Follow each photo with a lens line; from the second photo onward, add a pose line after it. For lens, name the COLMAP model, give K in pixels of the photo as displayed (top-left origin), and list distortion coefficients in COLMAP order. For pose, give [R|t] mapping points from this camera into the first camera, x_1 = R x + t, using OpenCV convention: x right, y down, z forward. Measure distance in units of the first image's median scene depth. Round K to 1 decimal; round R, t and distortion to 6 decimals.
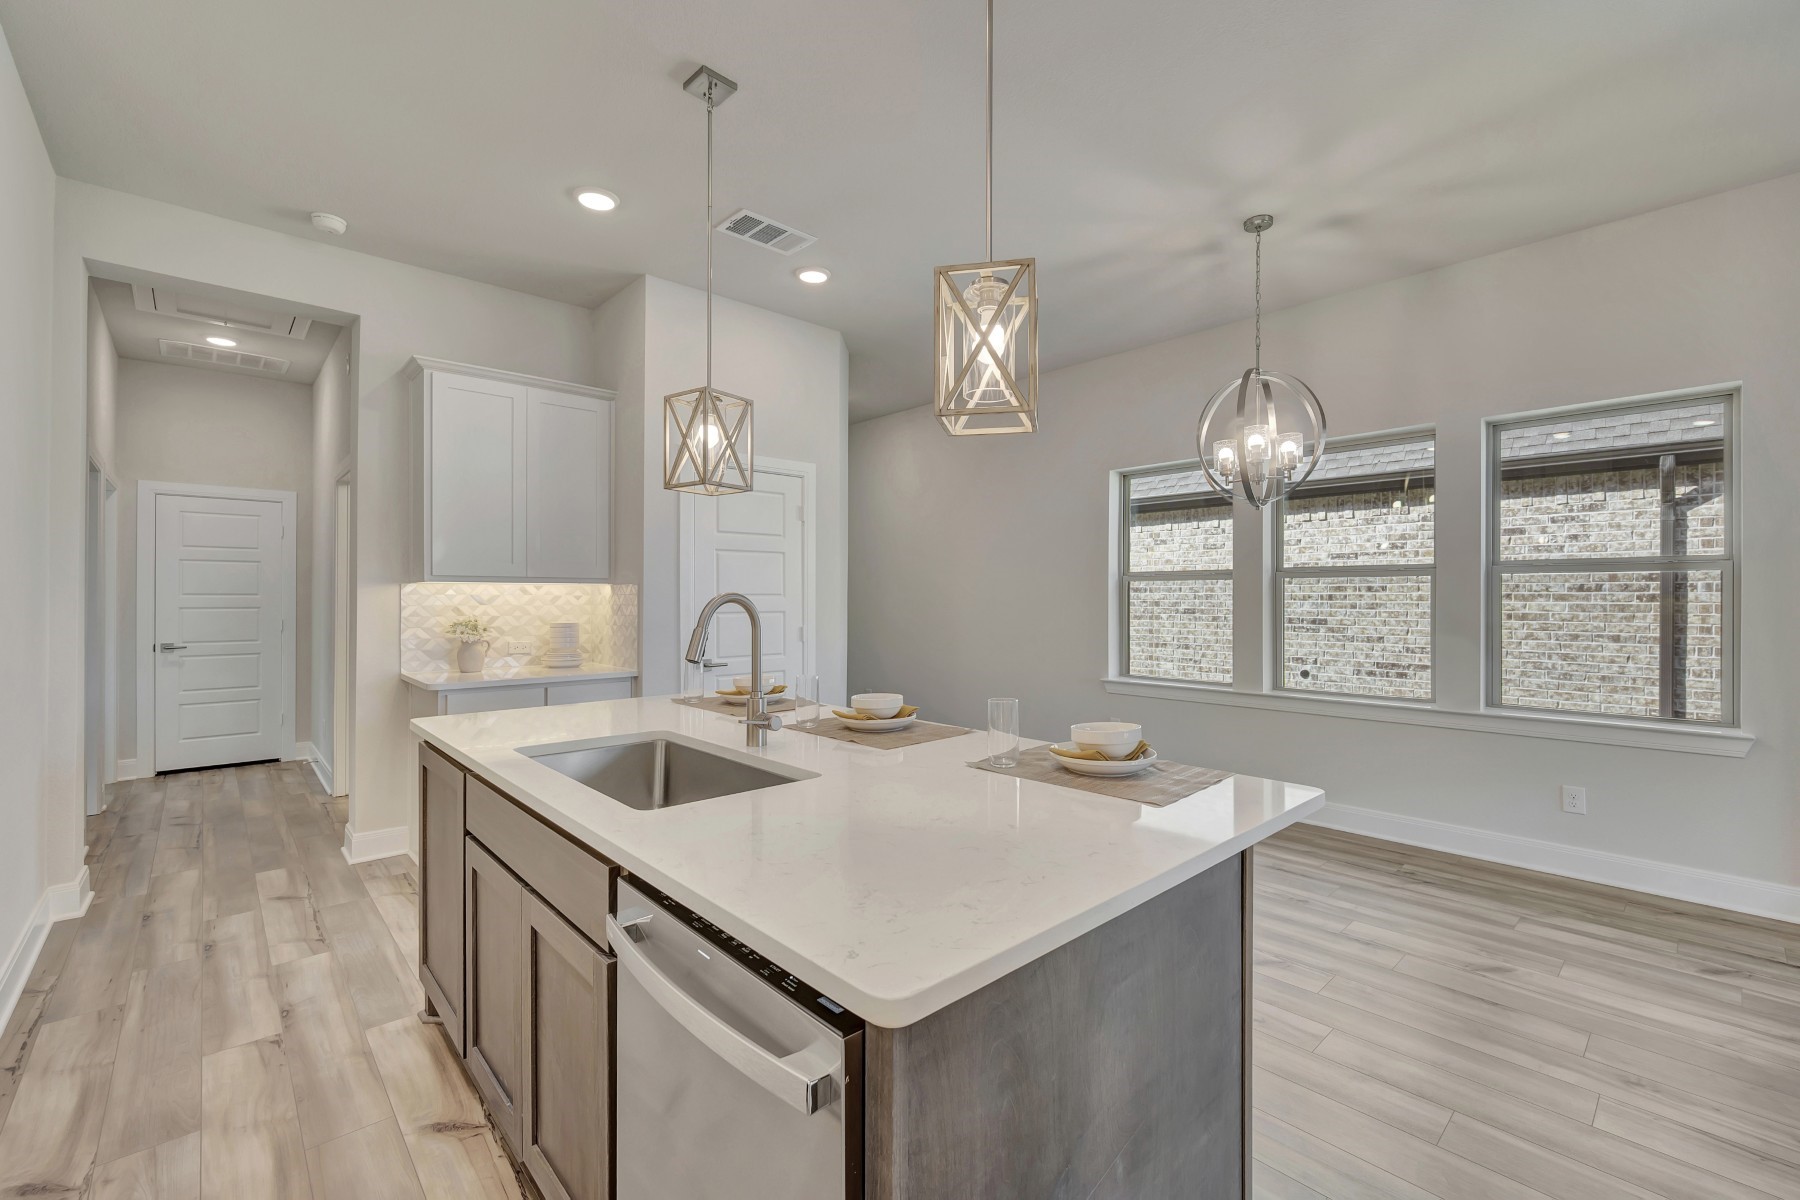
lens RADIAL K [[759.8, 0, 907.3], [0, 759.8, 597.9], [0, 0, 1]] dist [0.002667, -0.000538]
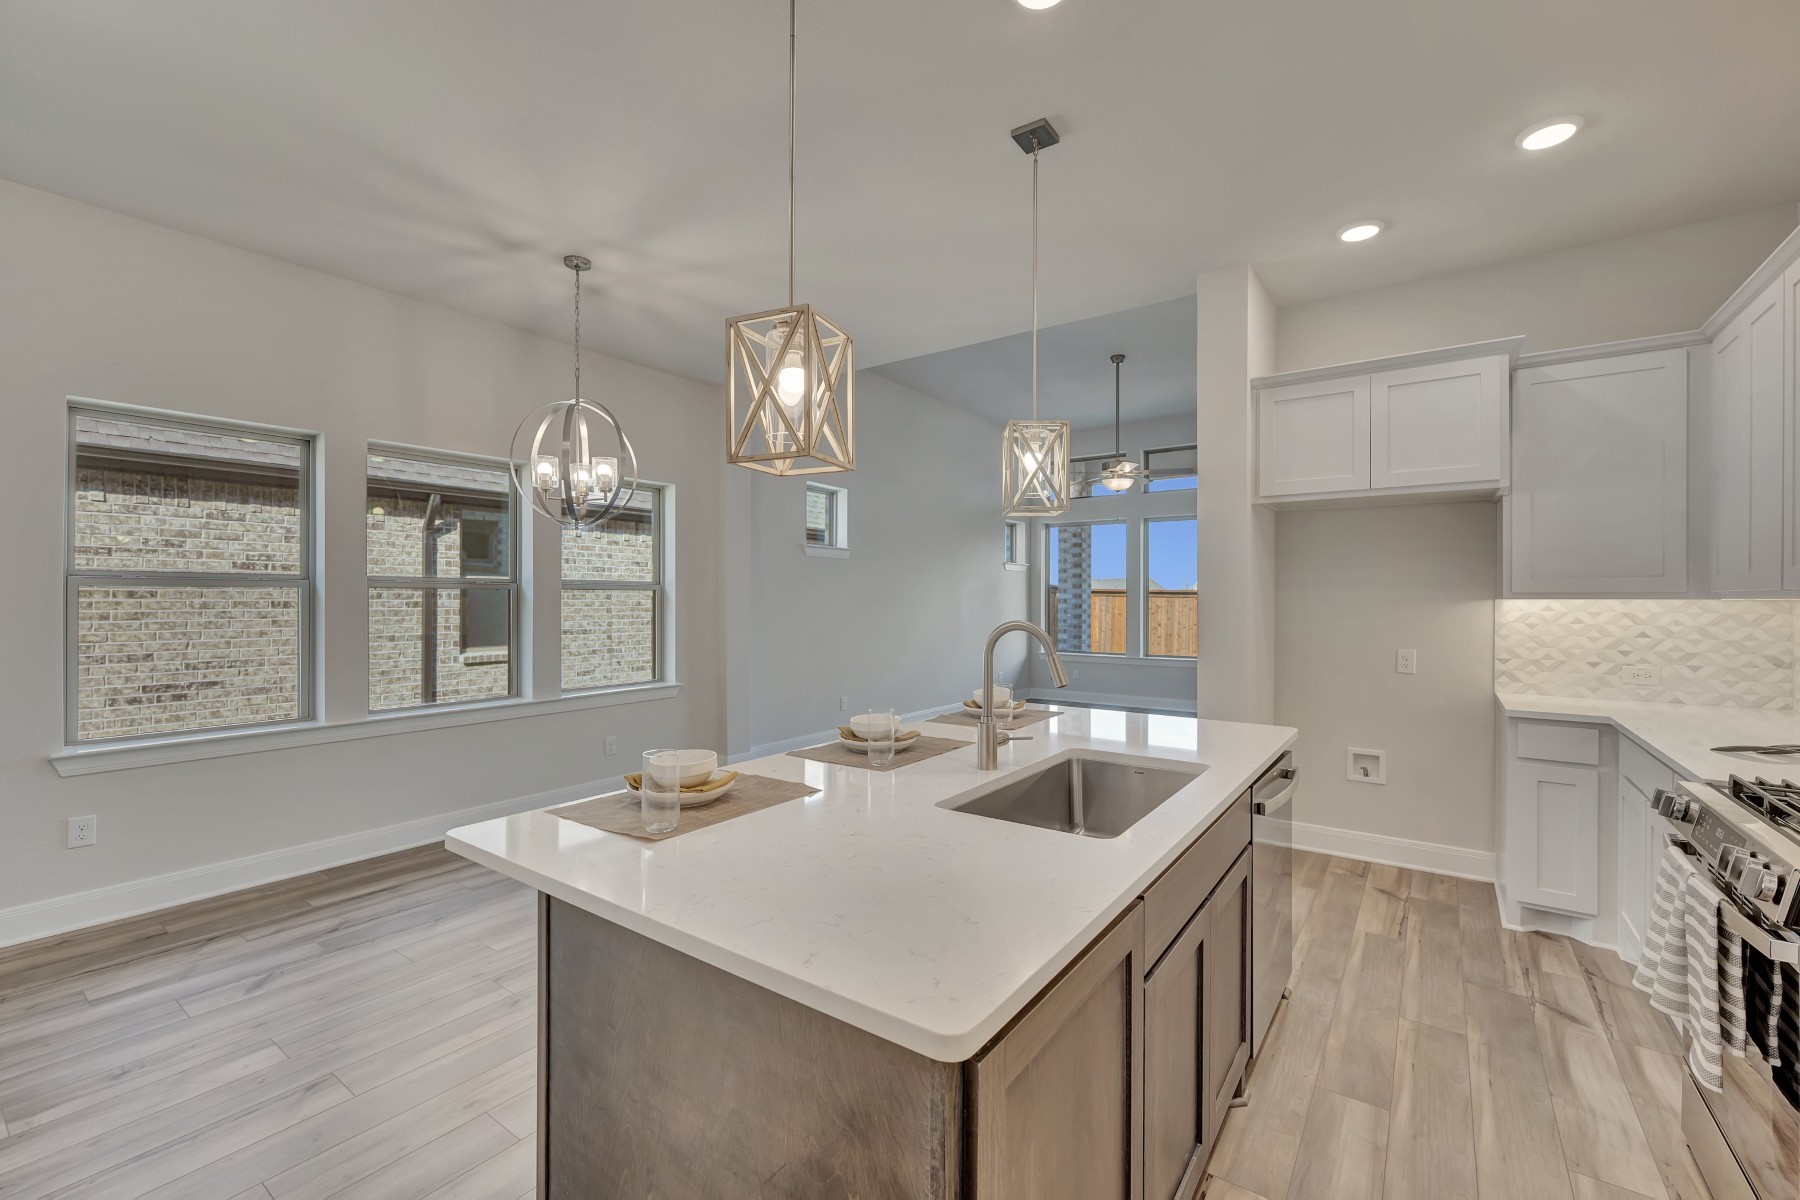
lens RADIAL K [[759.8, 0, 914.0], [0, 759.8, 597.1], [0, 0, 1]] dist [0.002667, -0.000538]
pose [[-0.203801, -0.000733, 0.979012, -0.686909], [-0.001799, 0.999998, 0.000374, -0.022753], [-0.979011, -0.001685, -0.203802, 0.753514]]
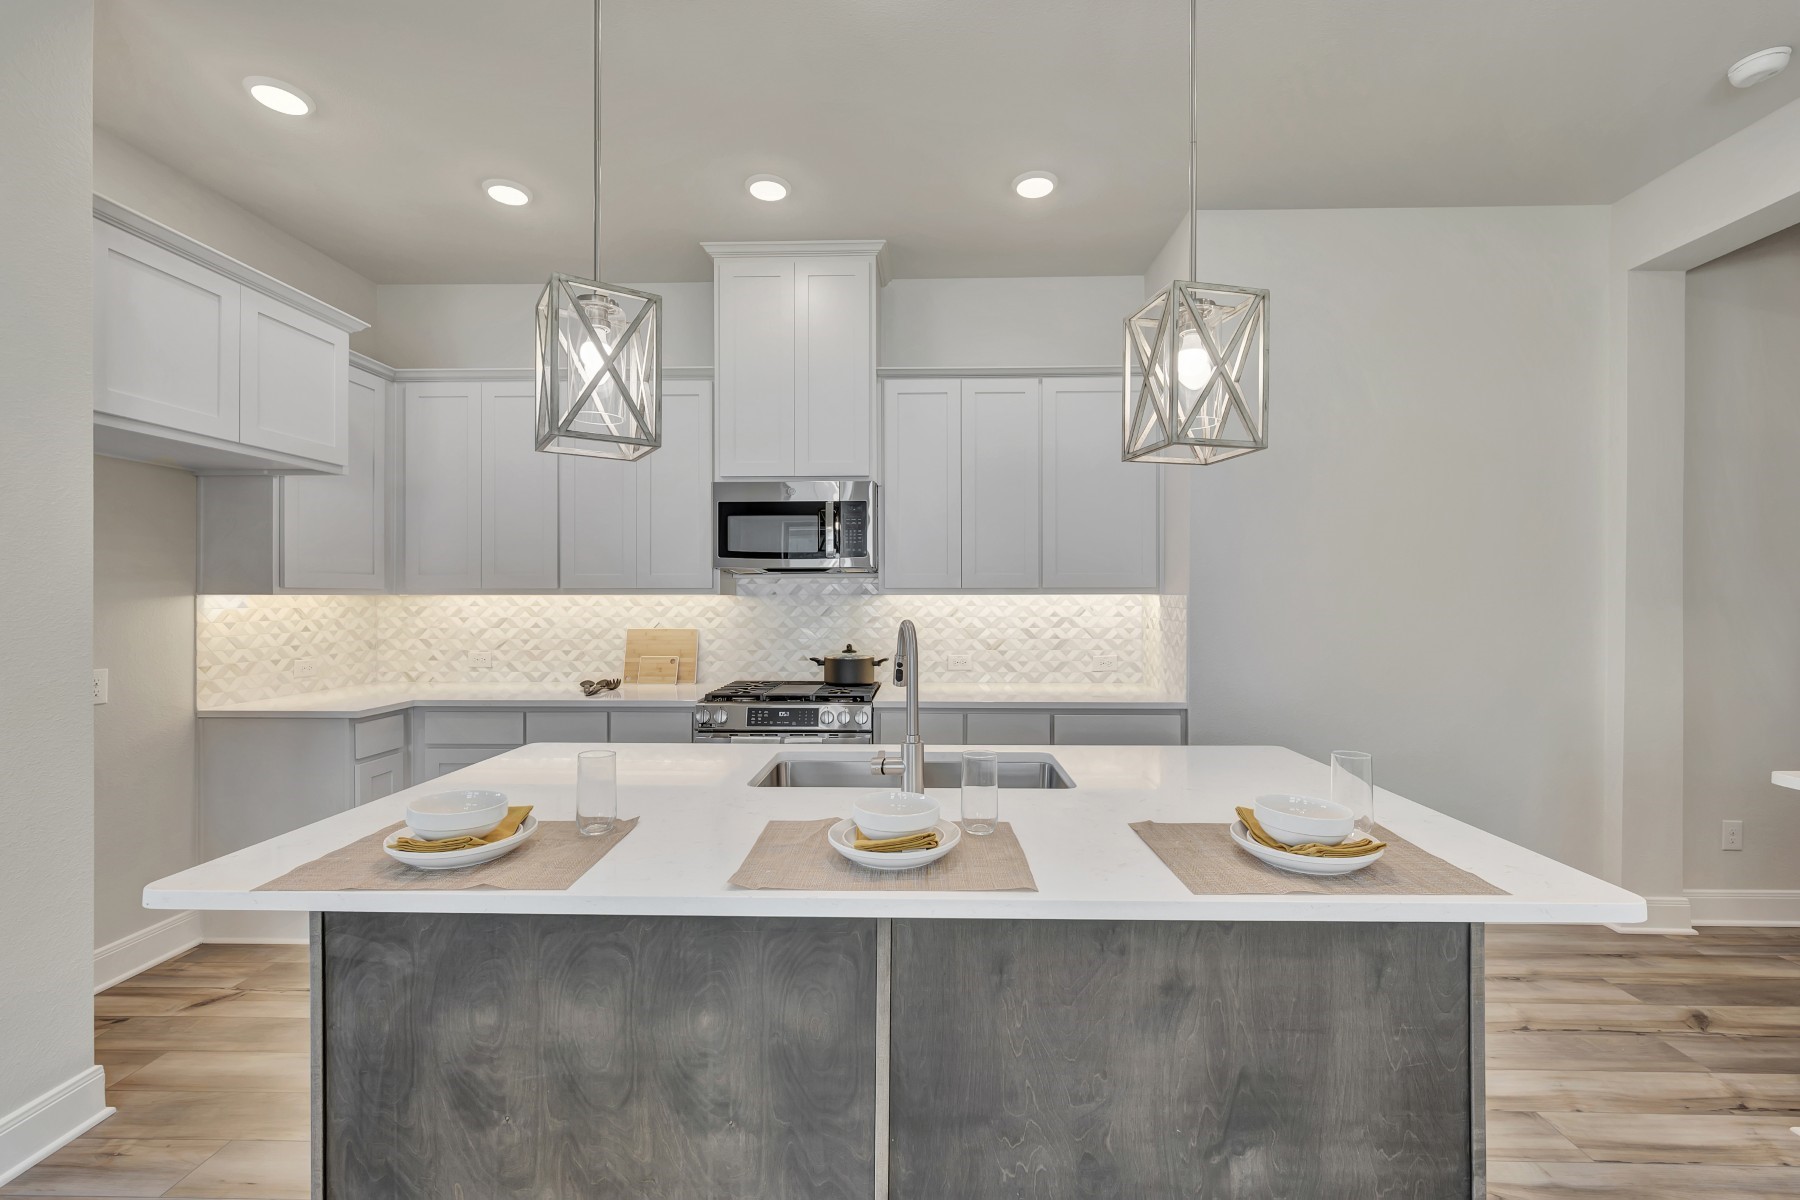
lens RADIAL K [[759.8, 0, 919.1], [0, 759.8, 600.2], [0, 0, 1]] dist [0.002667, -0.000538]
pose [[-0.697524, 0.002253, -0.716558, 0.247460], [-0.001298, 0.999989, 0.004407, -0.019532], [0.716561, 0.004004, -0.697513, 0.940105]]
